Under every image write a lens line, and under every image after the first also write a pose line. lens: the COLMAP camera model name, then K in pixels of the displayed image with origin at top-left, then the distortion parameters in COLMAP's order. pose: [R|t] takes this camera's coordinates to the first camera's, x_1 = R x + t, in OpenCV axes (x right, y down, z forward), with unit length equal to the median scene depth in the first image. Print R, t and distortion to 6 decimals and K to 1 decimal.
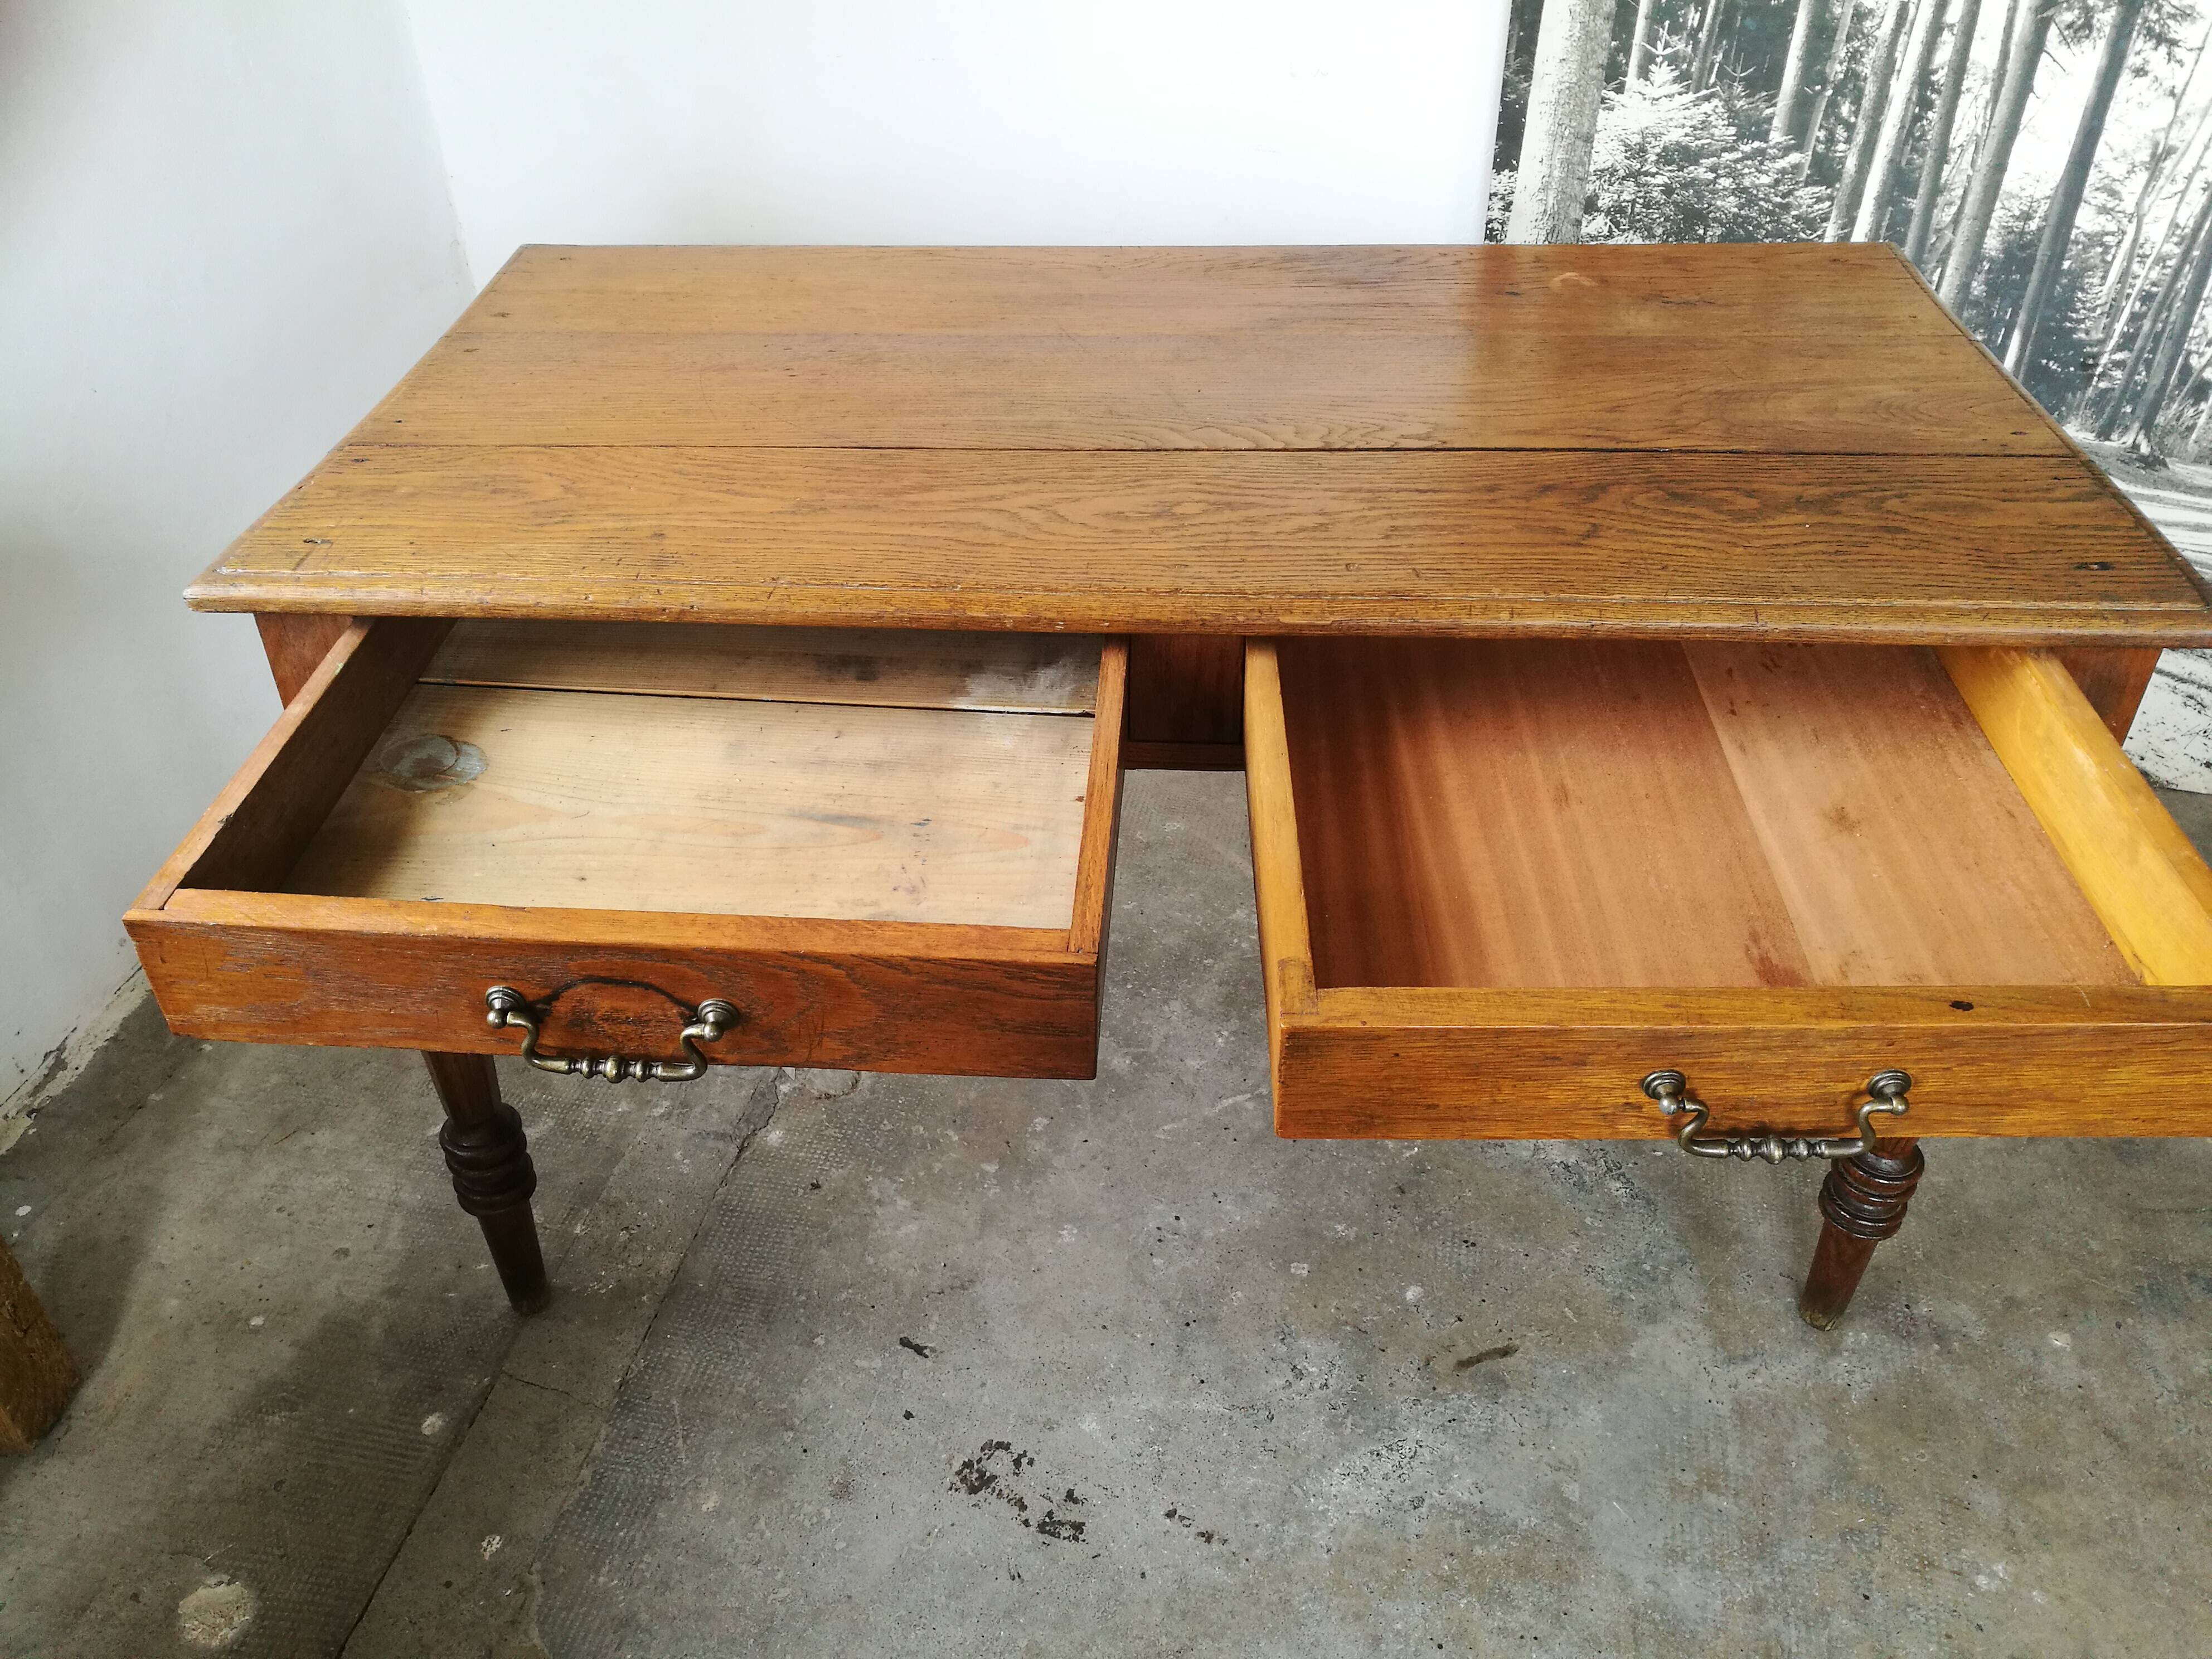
lens RADIAL K [[1722.2, 0, 1121.1], [0, 1722.2, 808.3], [0, 0, 1]] dist [-0.000335, 0.002268]
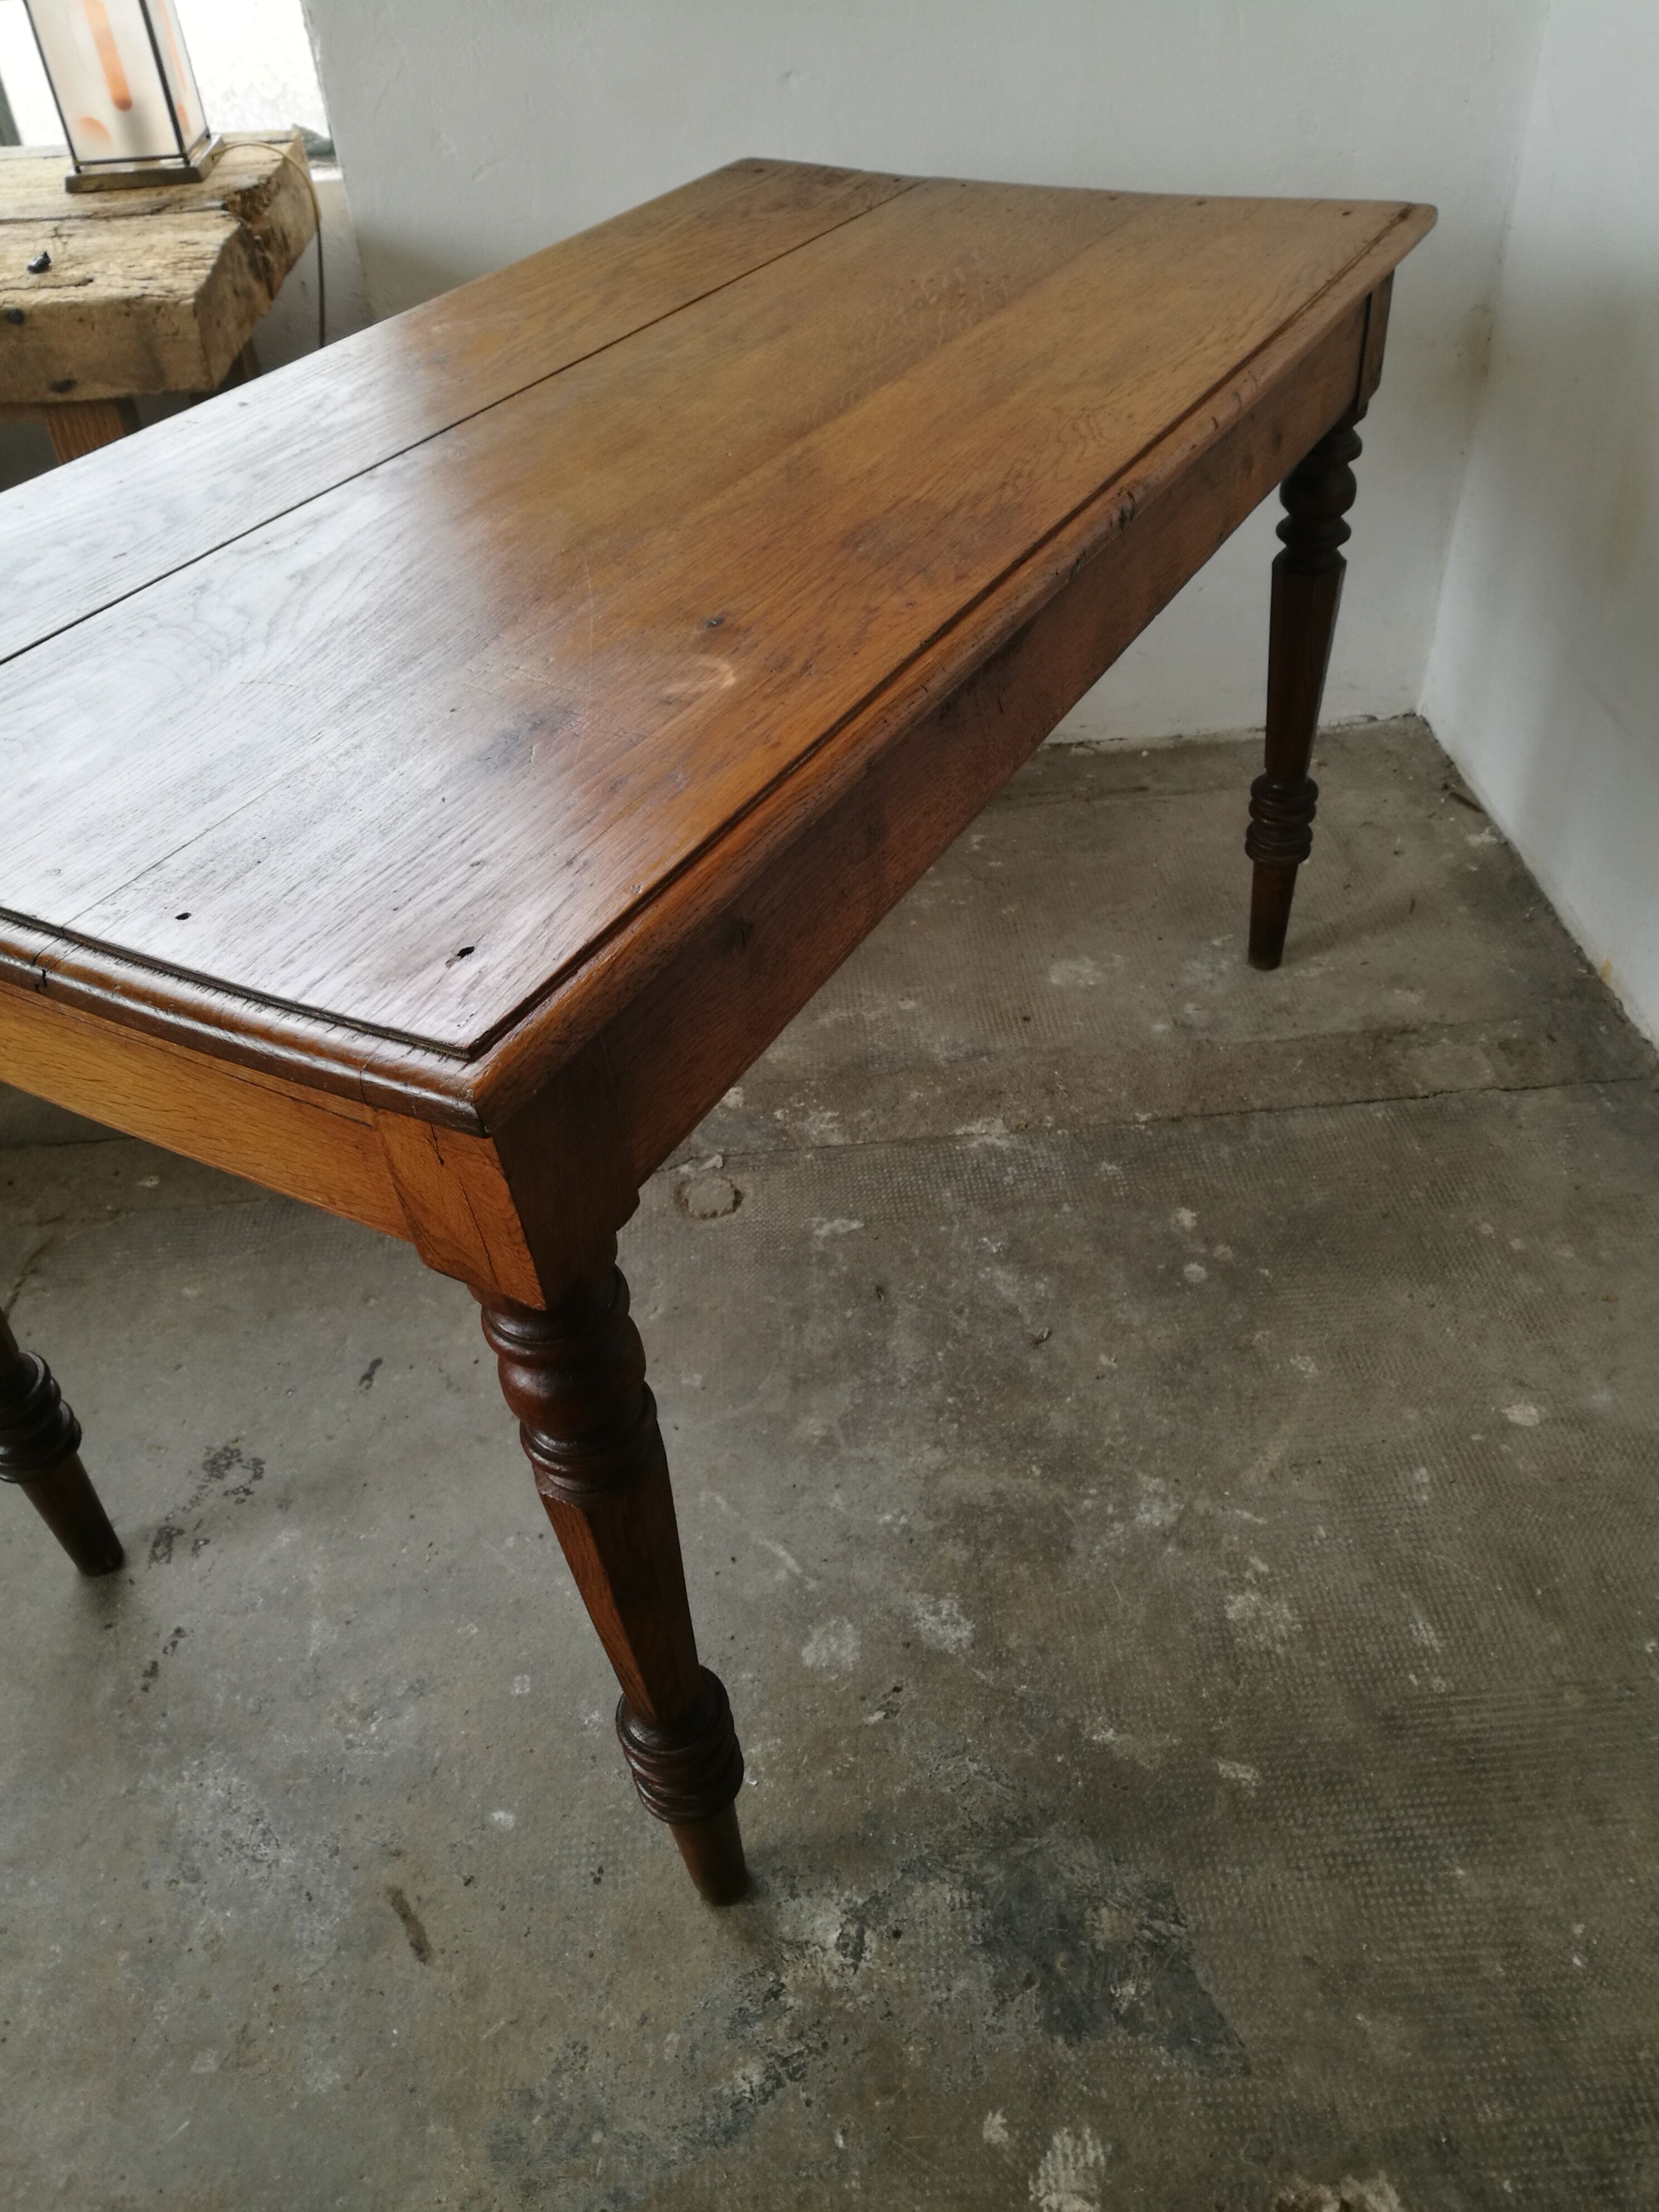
lens RADIAL K [[1750.6, 0, 837.9], [0, 1750.6, 1120.7], [0, 0, 1]] dist [-0.027215, 0.055125]
pose [[0.277094, 0.622755, -0.731707, 0.486971], [-0.533753, 0.732985, 0.421712, -0.291344], [0.798954, 0.273697, 0.535503, 0.521518]]
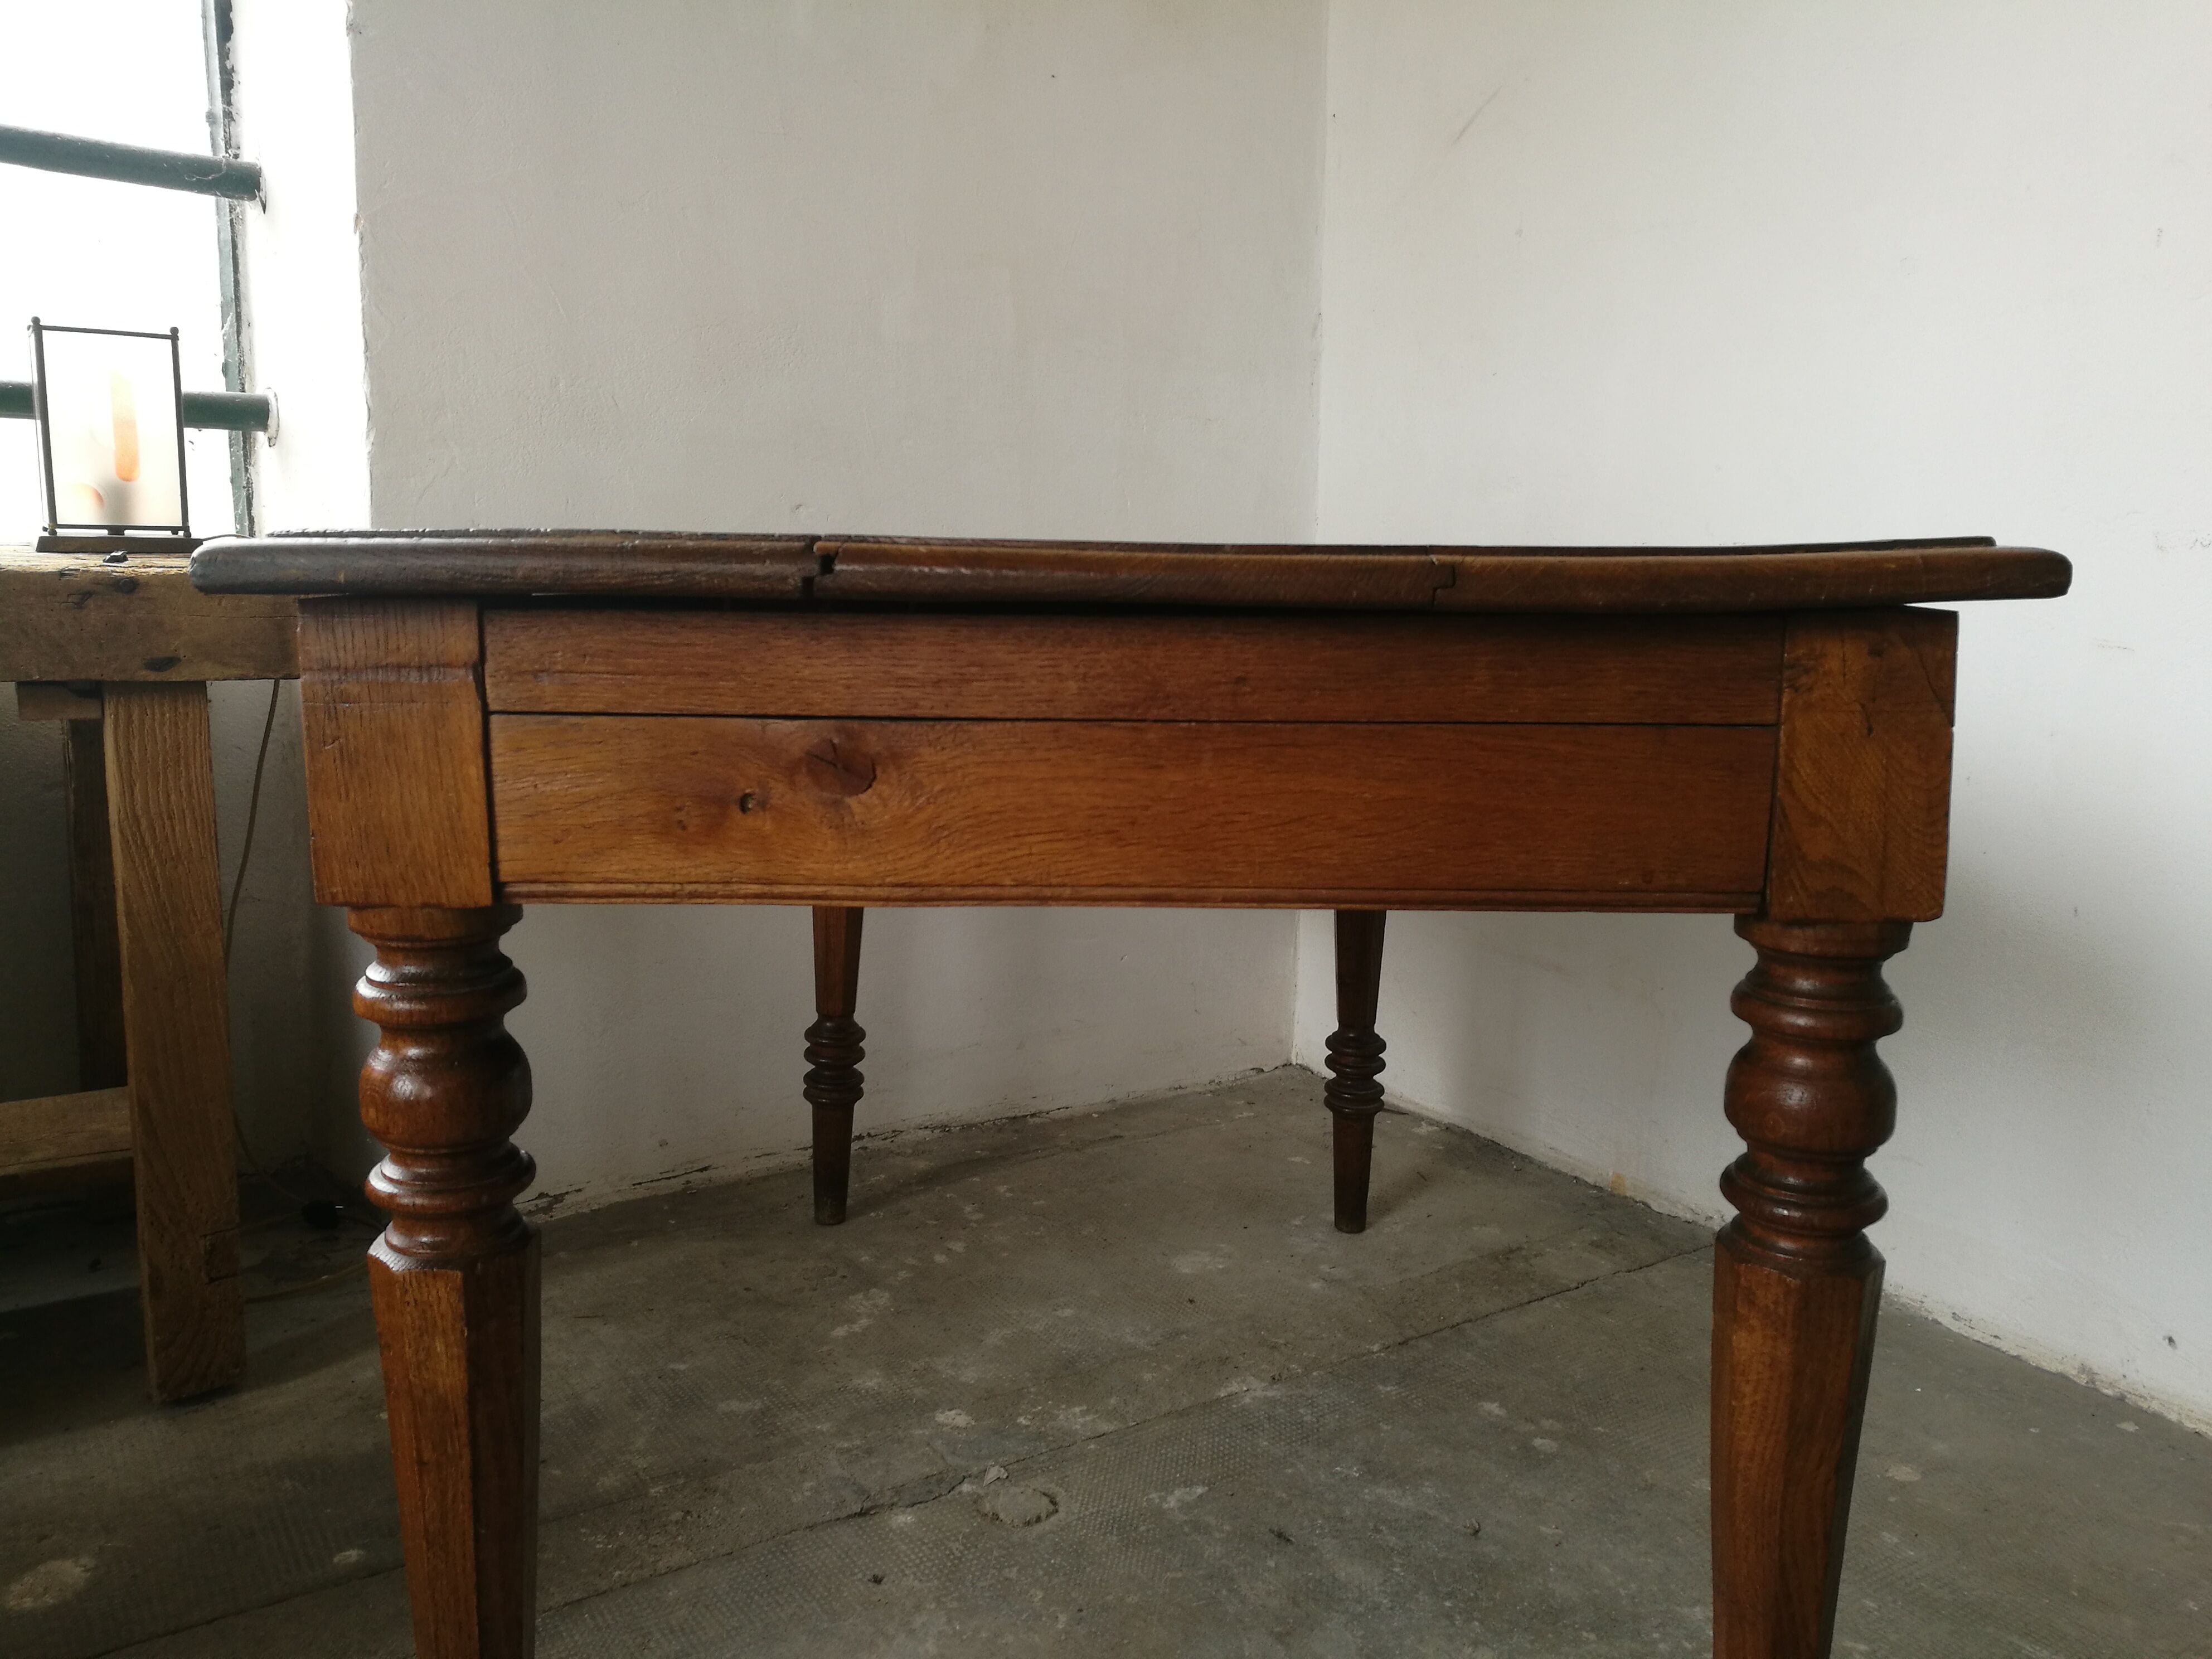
lens RADIAL K [[1750.6, 0, 1117.8], [0, 1750.6, 803.3], [0, 0, 1]] dist [-0.027215, 0.055125]
pose [[0.715627, 0.127882, -0.686676, 0.338628], [-0.441523, 0.844596, -0.302846, 0.104692], [0.541235, 0.519908, 0.660878, 0.338047]]
